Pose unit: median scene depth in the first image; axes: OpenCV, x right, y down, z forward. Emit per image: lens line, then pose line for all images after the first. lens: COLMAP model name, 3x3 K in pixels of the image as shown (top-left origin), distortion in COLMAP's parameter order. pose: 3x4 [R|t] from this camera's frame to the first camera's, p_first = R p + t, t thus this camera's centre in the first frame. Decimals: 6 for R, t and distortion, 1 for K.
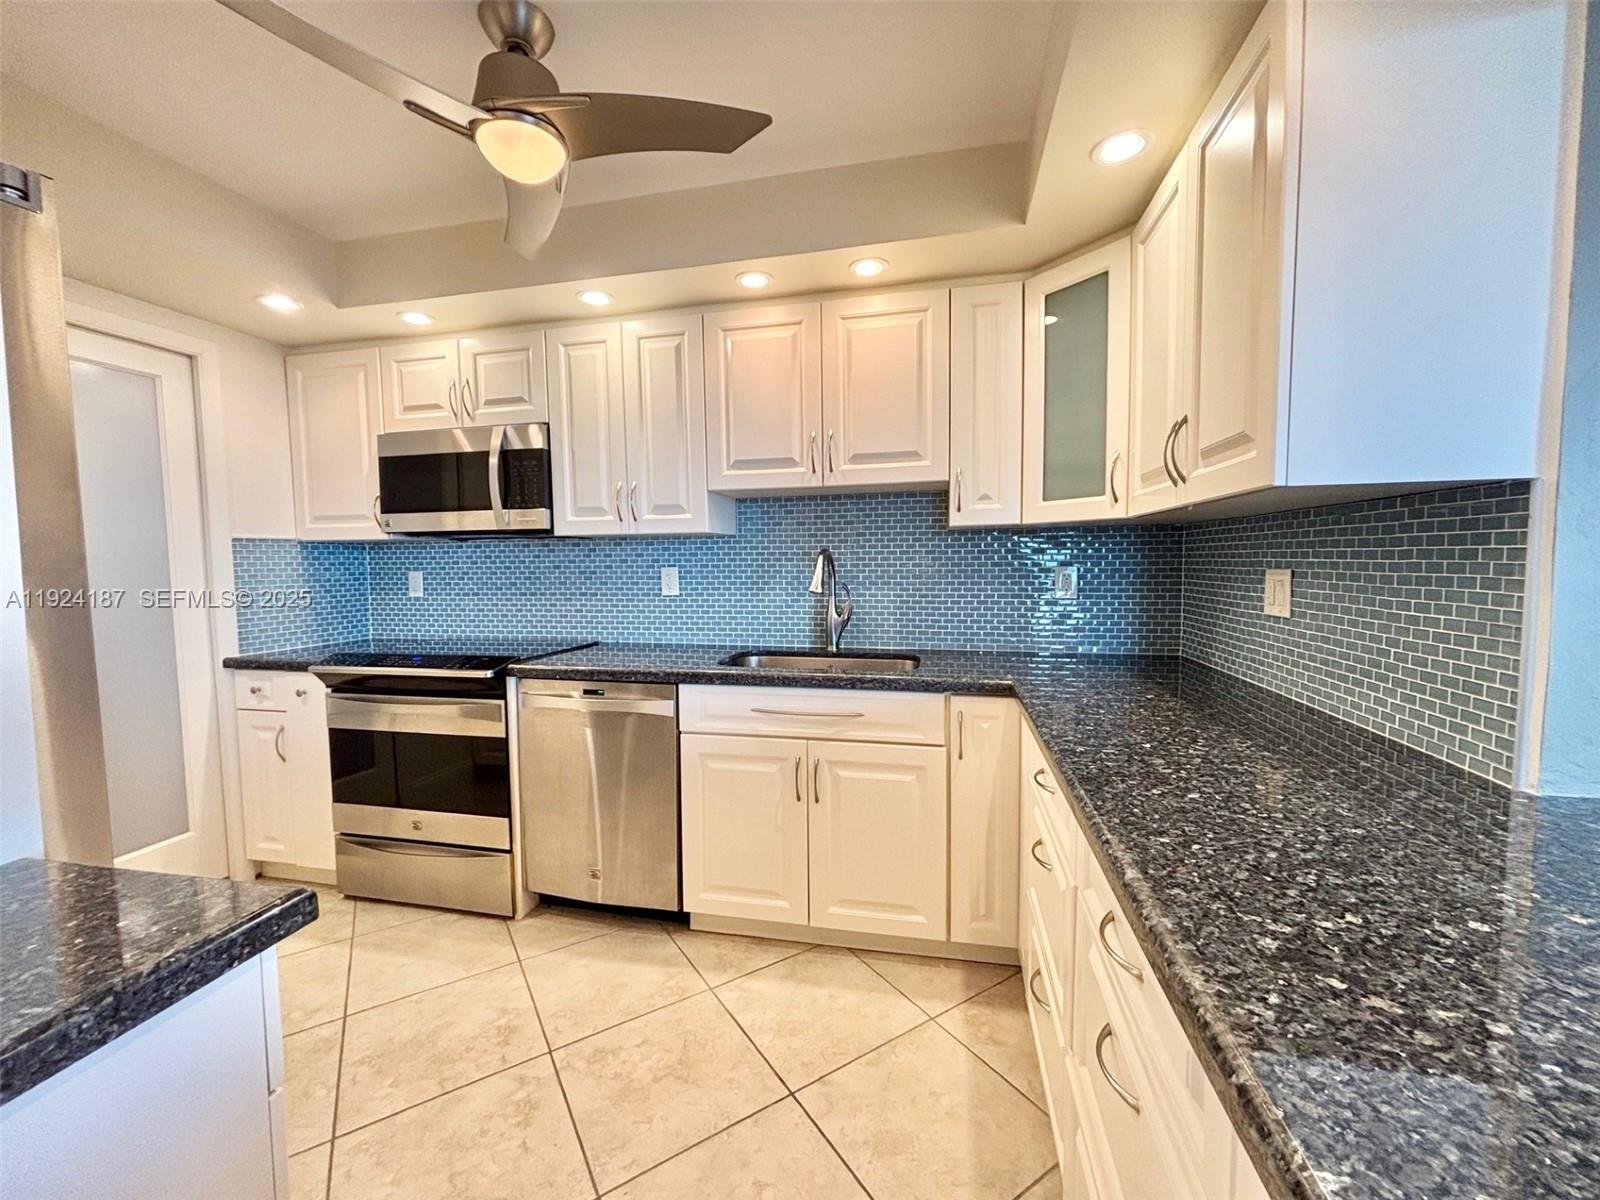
lens RADIAL K [[644.8, 0, 800.1], [0, 644.8, 598.8], [0, 0, 1]] dist [0.000252, -0.000144]
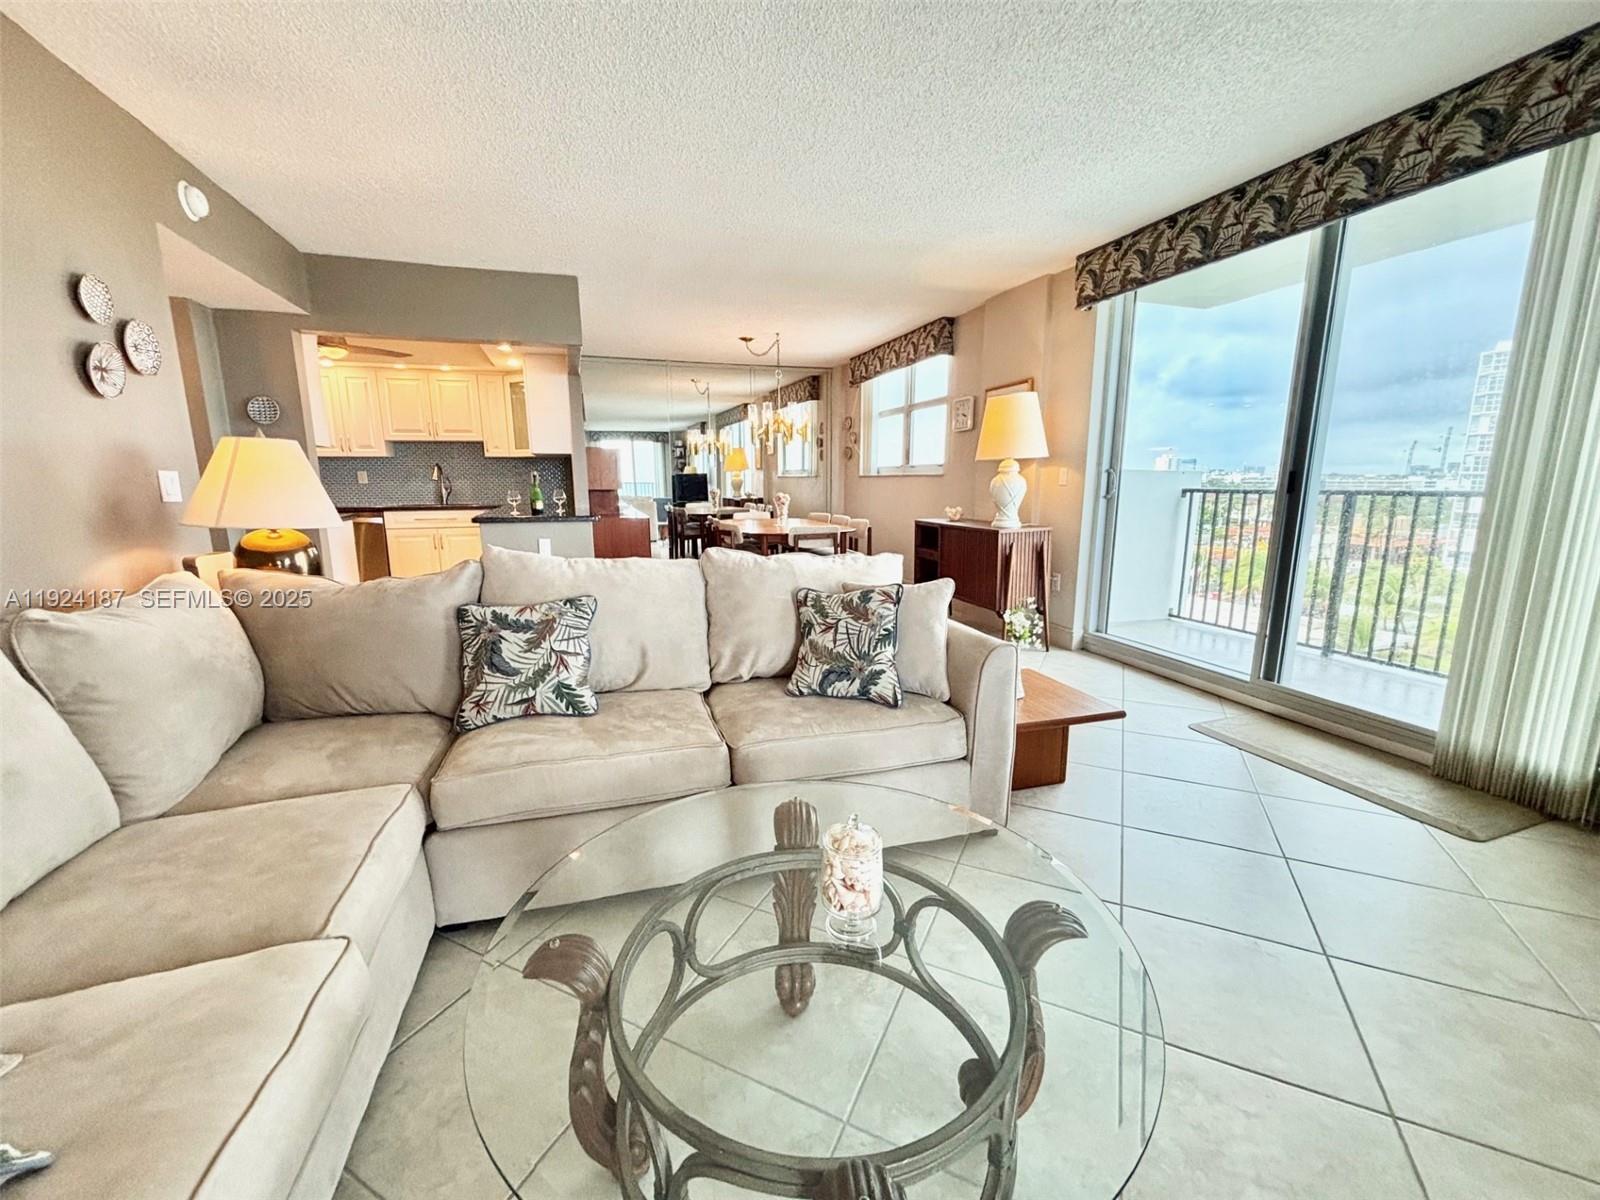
lens RADIAL K [[644.8, 0, 796.2], [0, 644.8, 597.1], [0, 0, 1]] dist [0.000252, -0.000144]
pose [[0.858761, -0.085413, 0.505207, -0.083150], [0.026227, 0.992043, 0.123139, 0.180384], [-0.511705, -0.092497, 0.854168, -2.103282]]
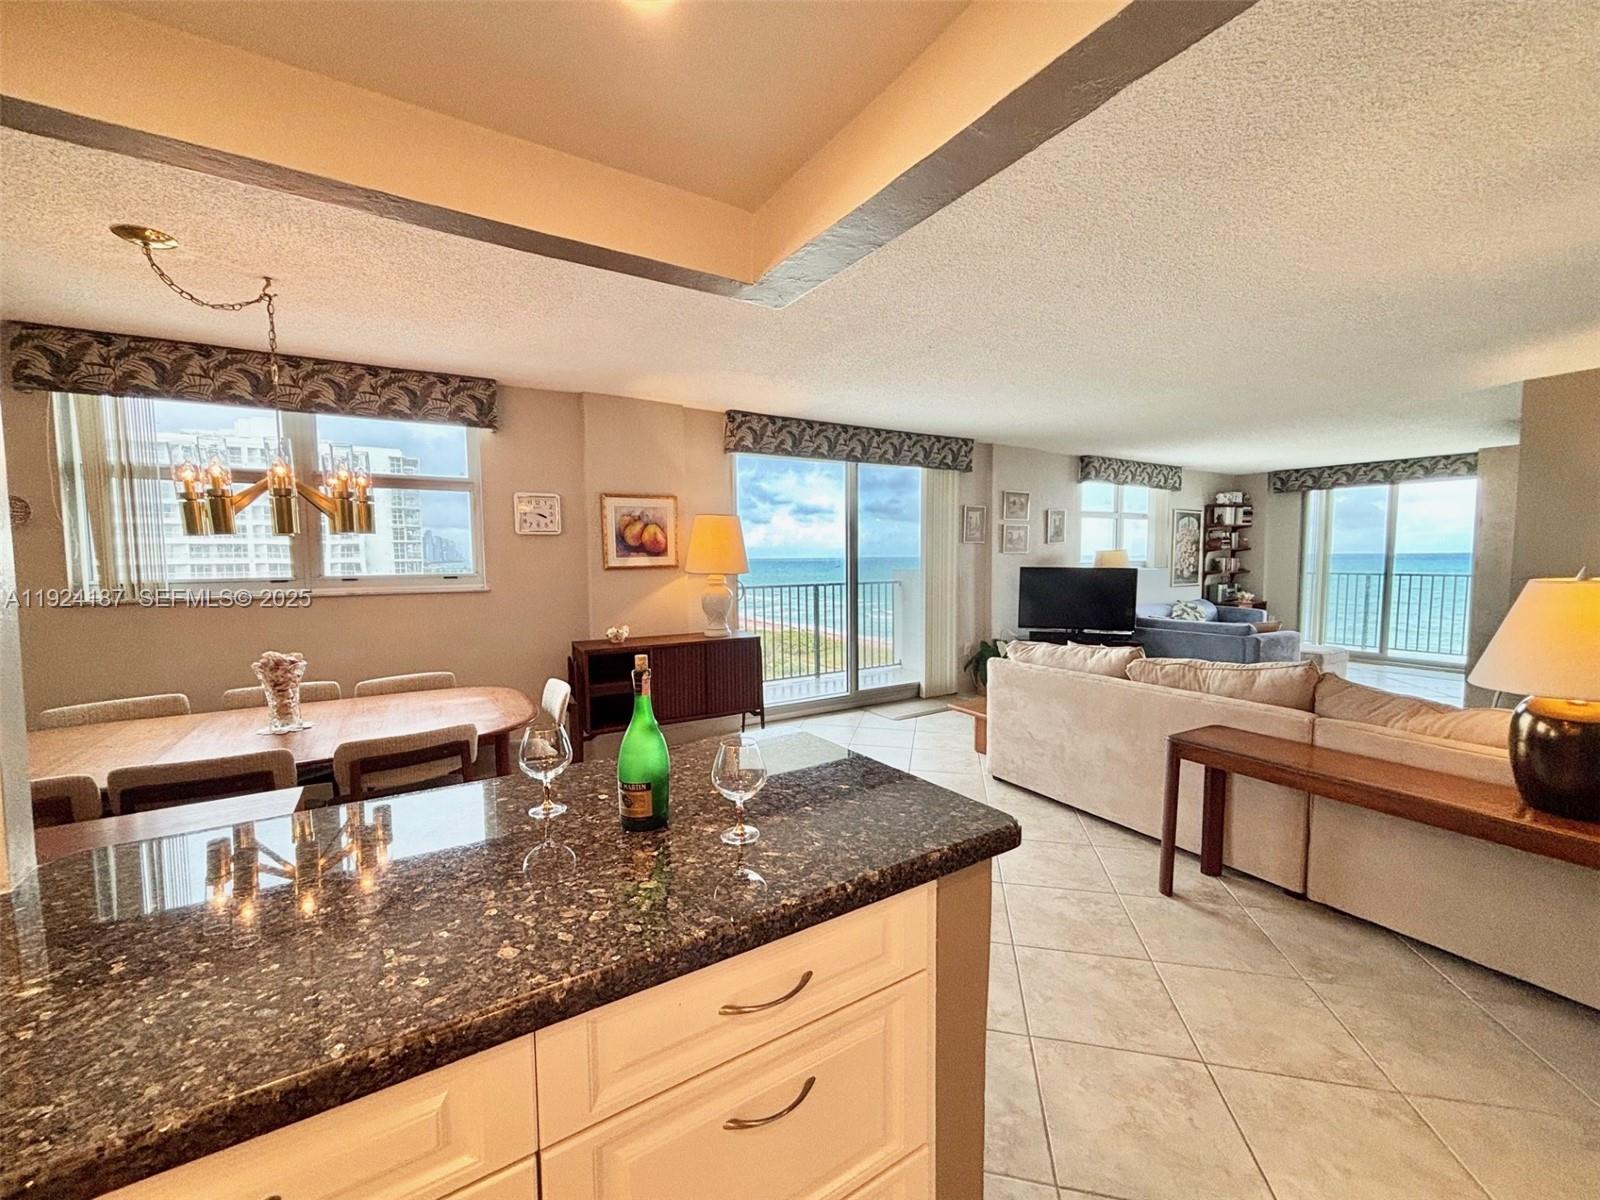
lens RADIAL K [[644.8, 0, 797.8], [0, 644.8, 600.9], [0, 0, 1]] dist [0.000252, -0.000144]
pose [[-0.700374, -0.031923, 0.713062, -0.156985], [0.062870, 0.992358, 0.106177, -0.066804], [-0.711002, 0.119194, -0.693014, 0.315909]]
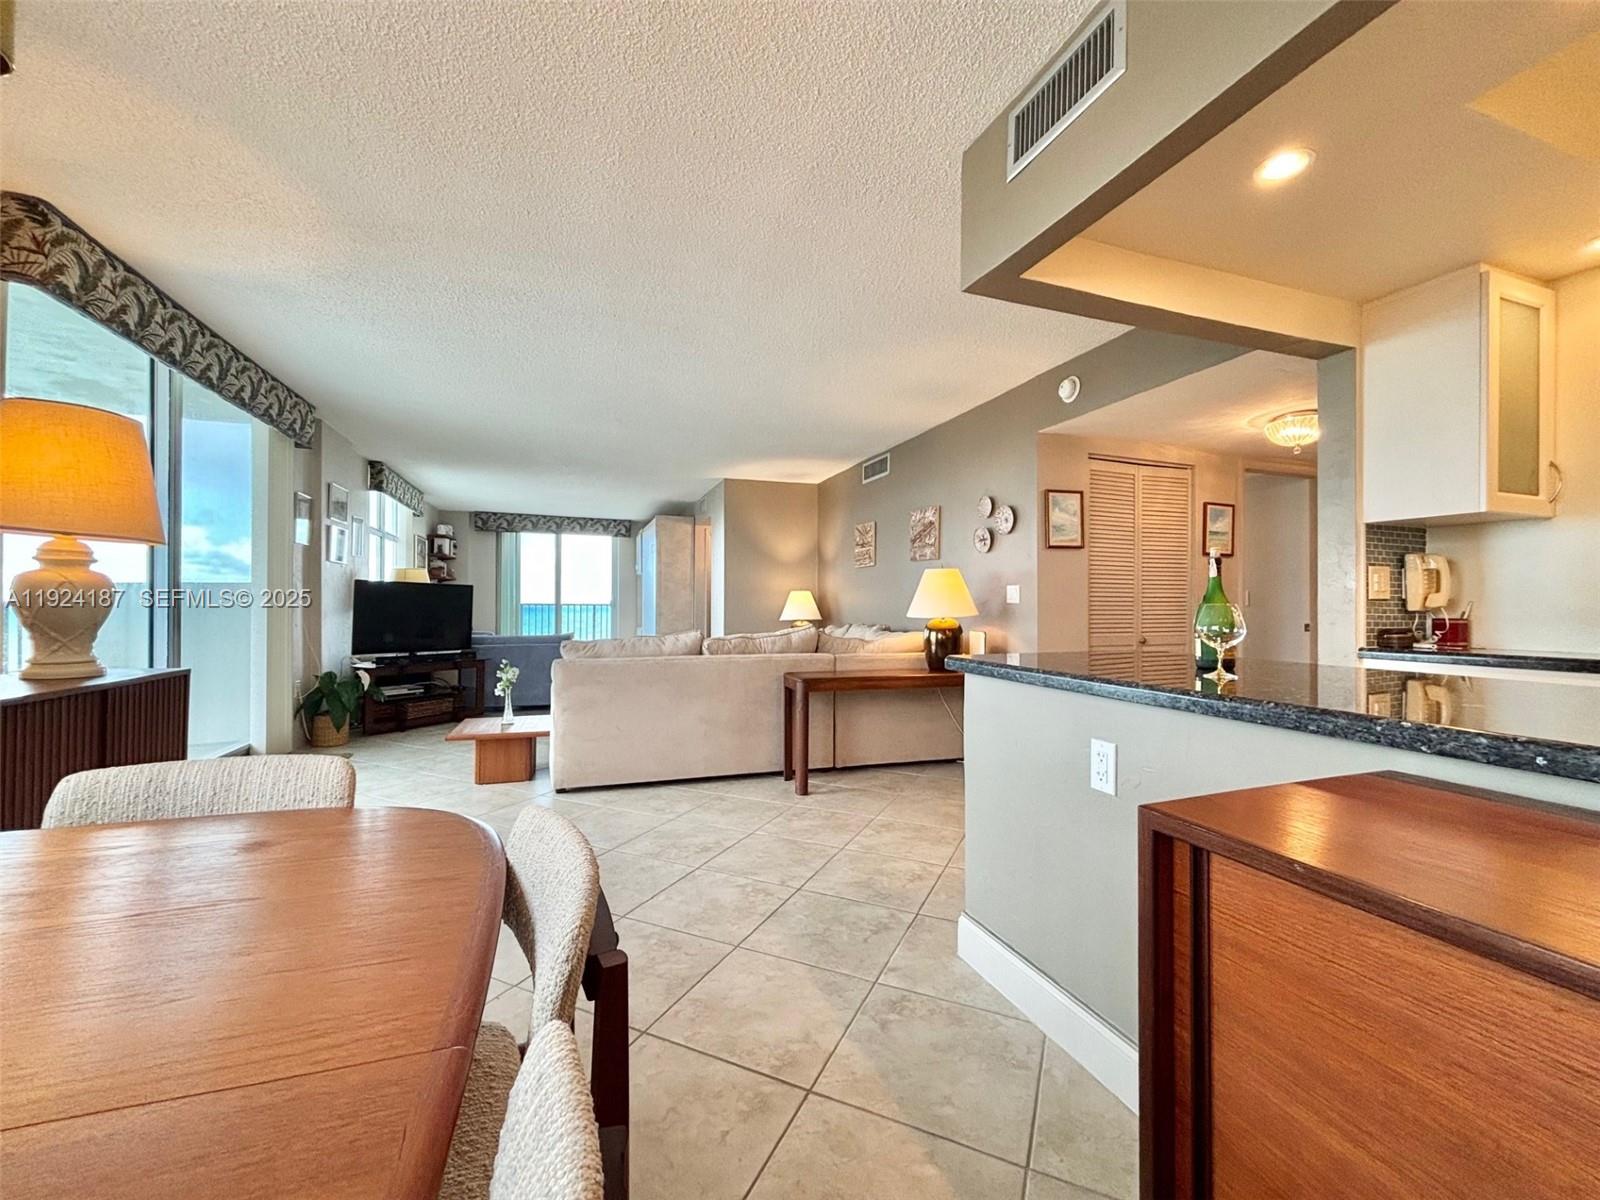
lens RADIAL K [[644.8, 0, 802.8], [0, 644.8, 594.3], [0, 0, 1]] dist [0.000252, -0.000144]
pose [[-0.845532, 0.000006, -0.533924, 0.993543], [-0.028163, 0.998607, 0.044612, 0.046829], [0.533181, 0.052757, -0.844355, 0.423602]]
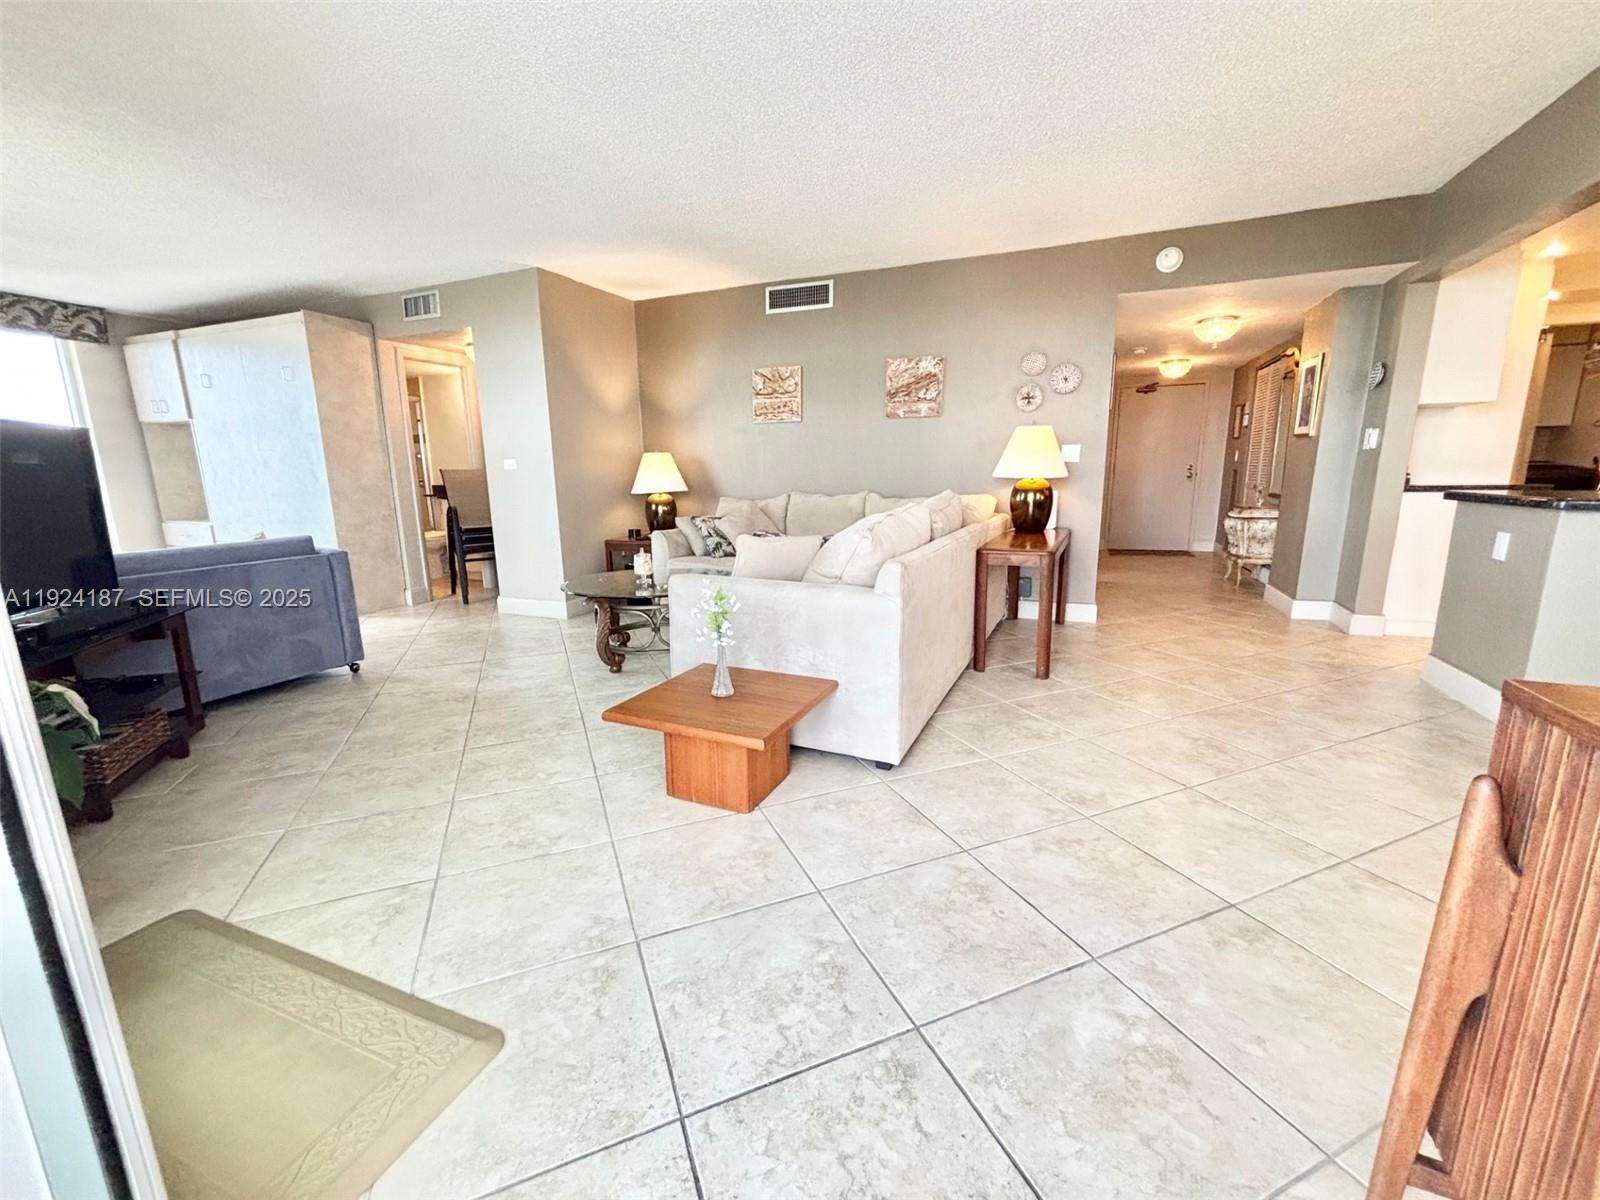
lens RADIAL K [[644.8, 0, 799.4], [0, 644.8, 602.7], [0, 0, 1]] dist [0.000252, -0.000144]
pose [[-0.172849, 0.209688, -0.962369, 1.570612], [-0.046989, 0.974208, 0.220707, 0.151560], [0.983827, 0.083370, -0.158538, -1.158040]]
